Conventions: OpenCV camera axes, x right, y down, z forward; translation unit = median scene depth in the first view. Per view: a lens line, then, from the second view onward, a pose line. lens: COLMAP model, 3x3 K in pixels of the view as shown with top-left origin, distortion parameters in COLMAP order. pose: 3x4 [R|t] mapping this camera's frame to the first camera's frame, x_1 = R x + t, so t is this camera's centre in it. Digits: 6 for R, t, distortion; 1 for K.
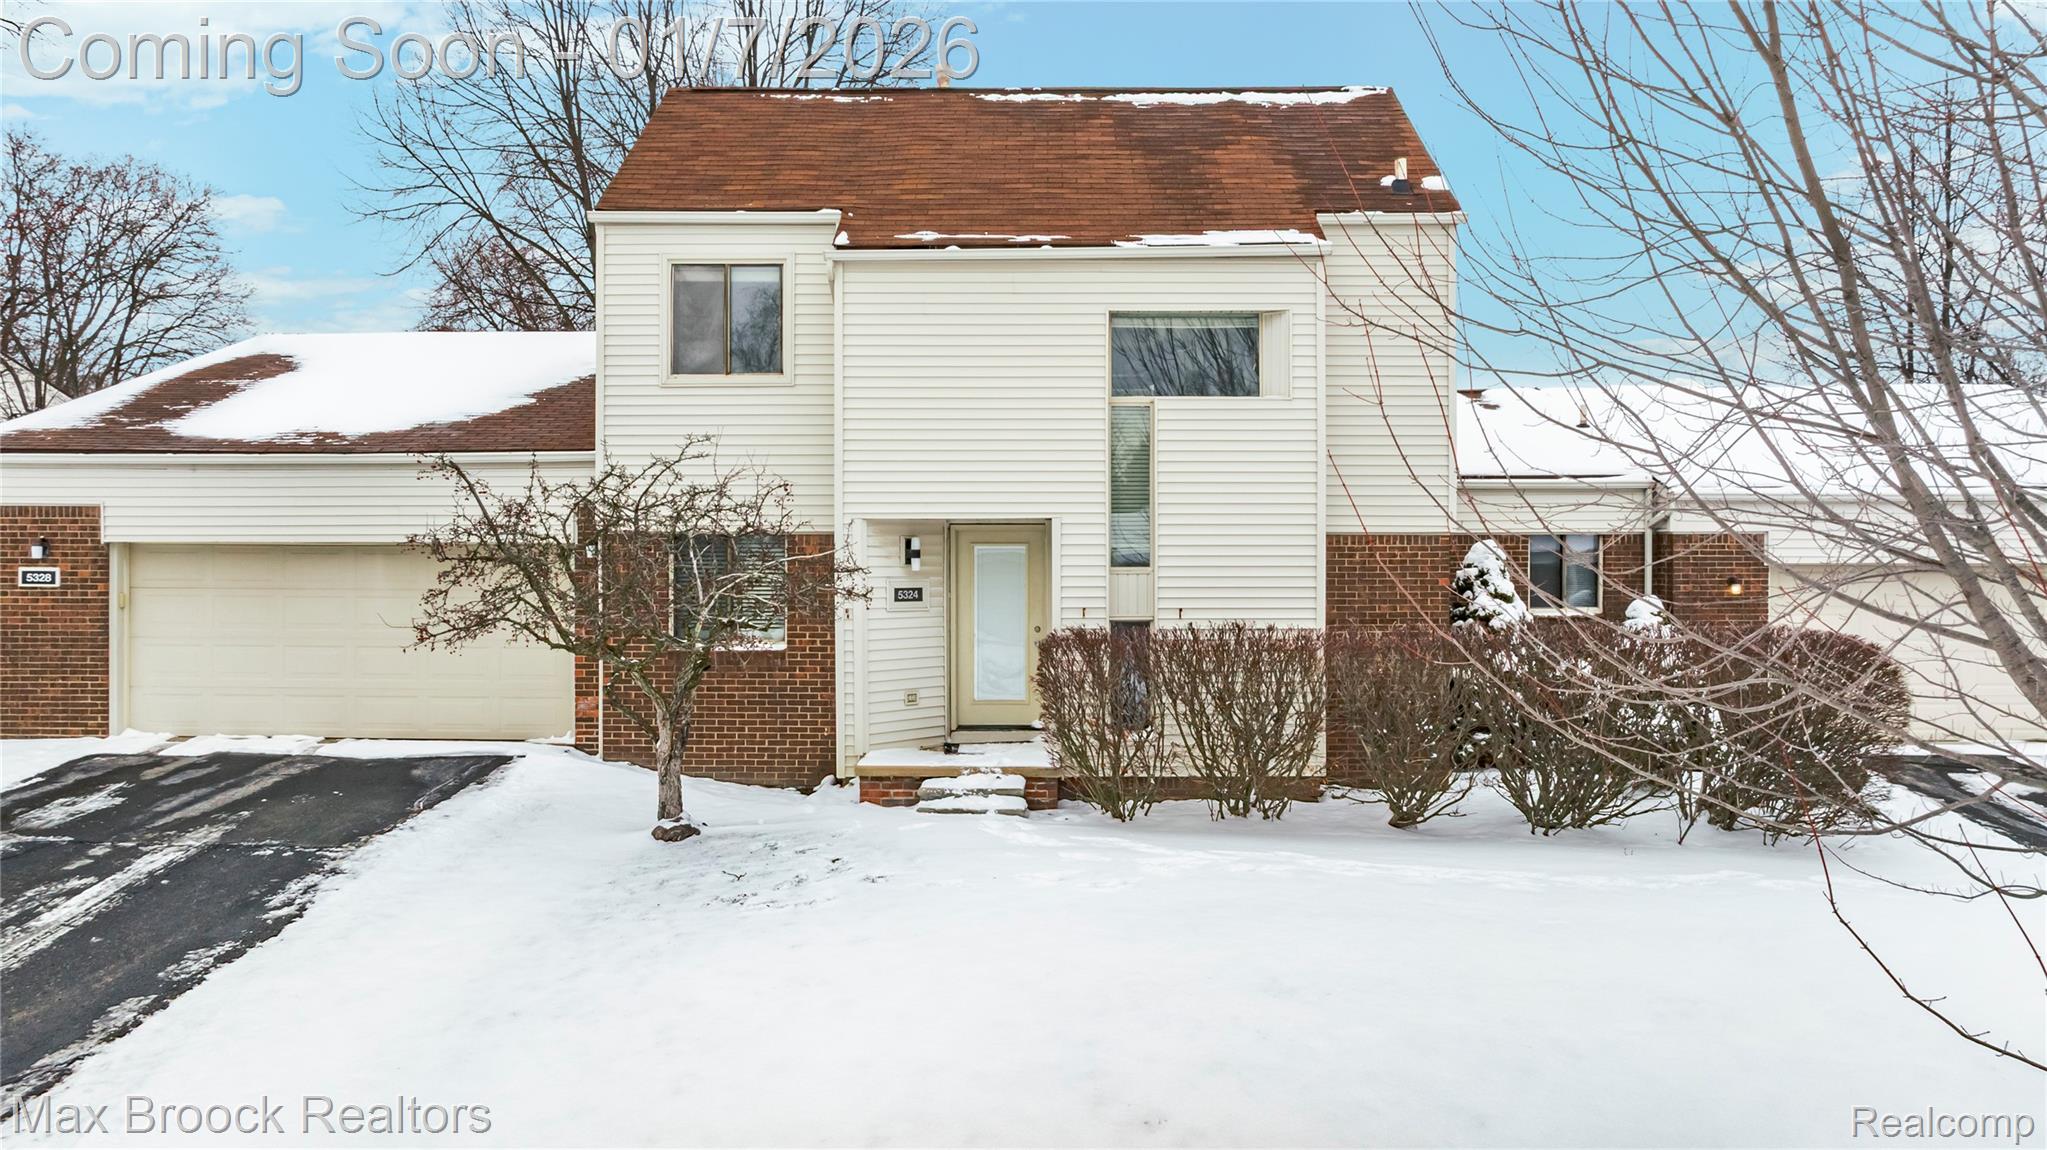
lens RADIAL K [[1396.5, 0, 1023.2], [0, 1396.5, 590.5], [0, 0, 1]] dist [-0.011818, -0.001989]
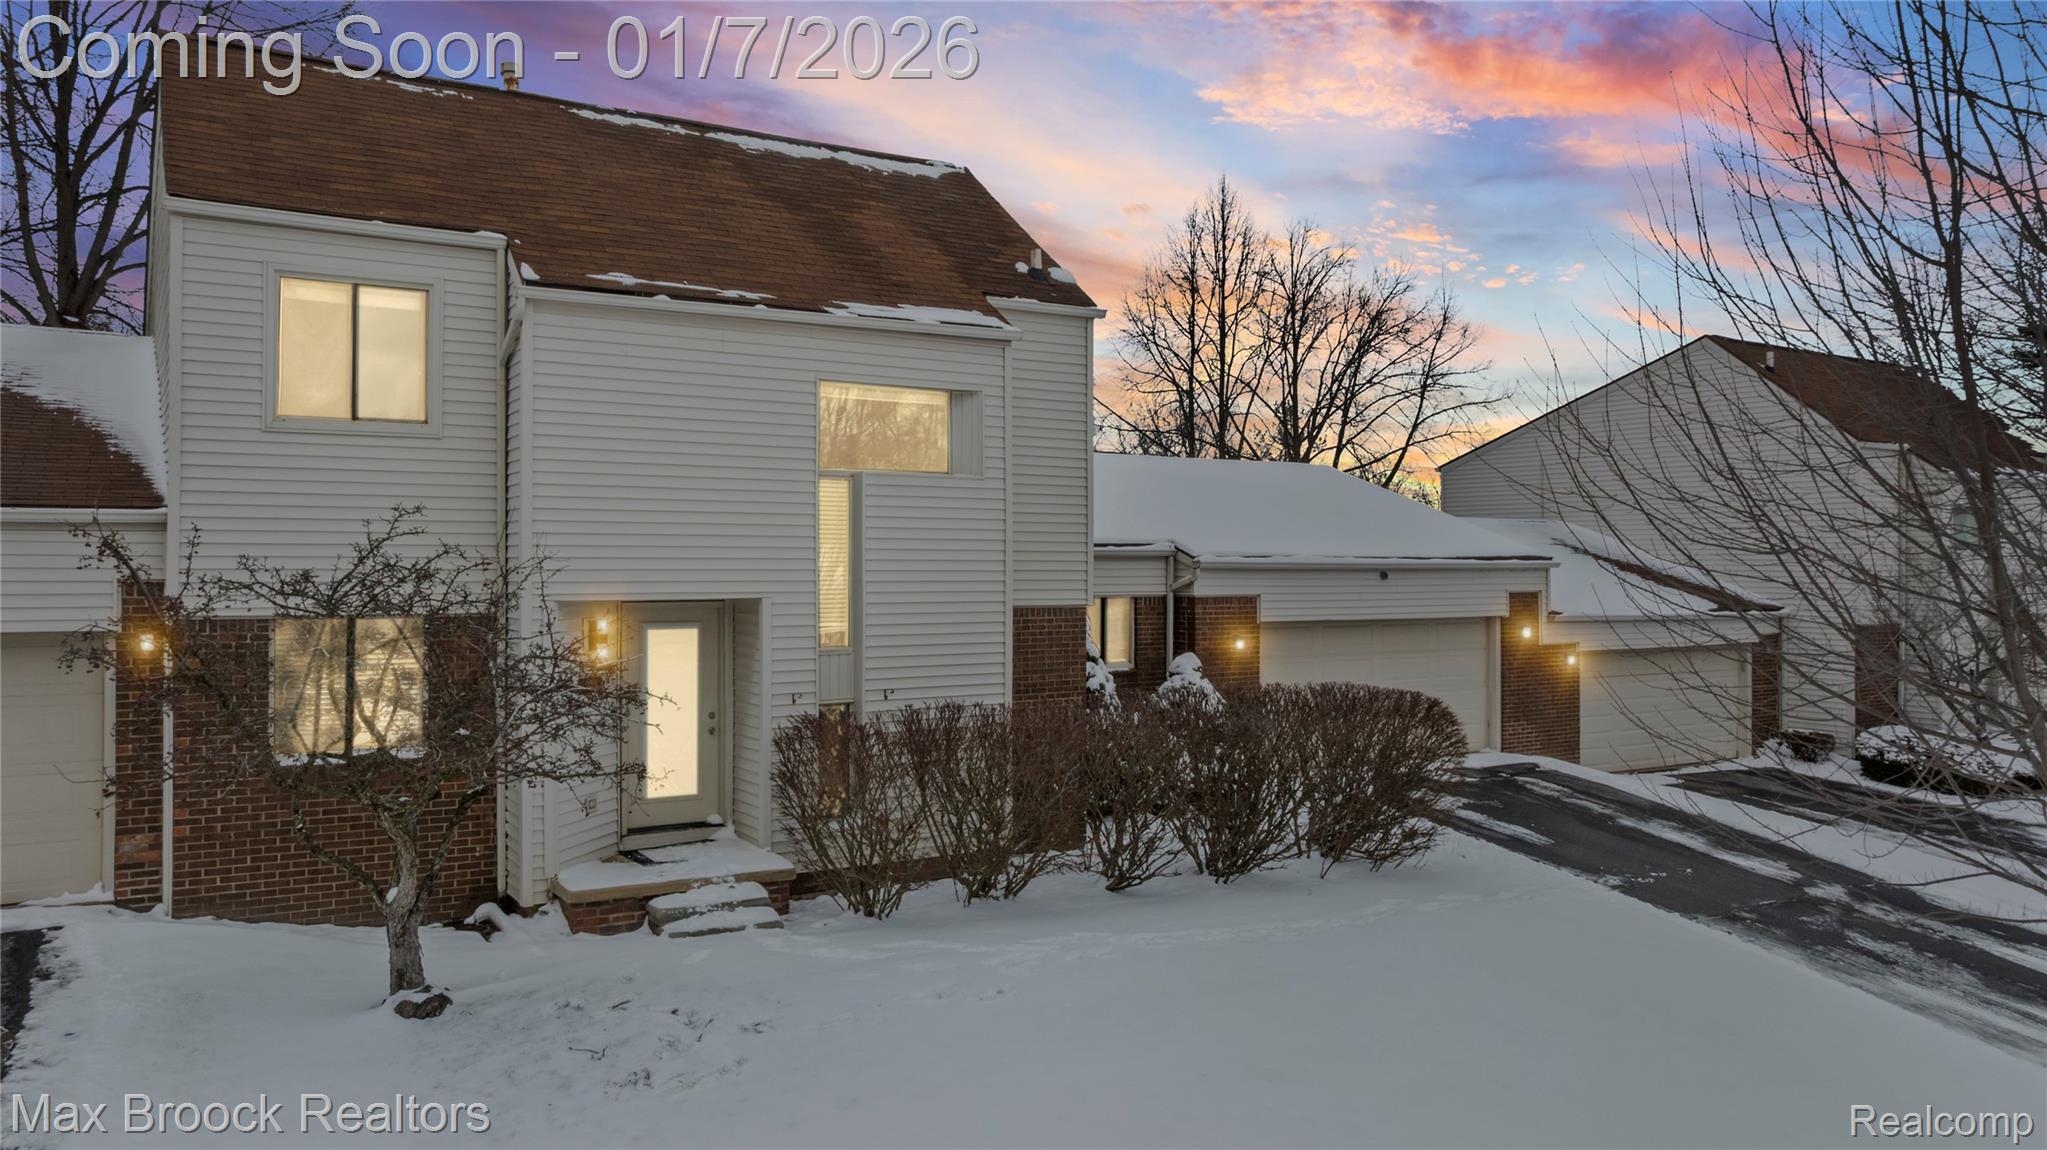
lens RADIAL K [[1452.1, 0, 1023.5], [0, 1452.1, 575.0], [0, 0, 1]] dist [-0.043990, 0.000123]
pose [[0.837982, -0.001282, 0.545696, -0.348421], [0.012799, 0.999768, -0.017306, -0.046799], [-0.545548, 0.021487, 0.837804, 0.098098]]
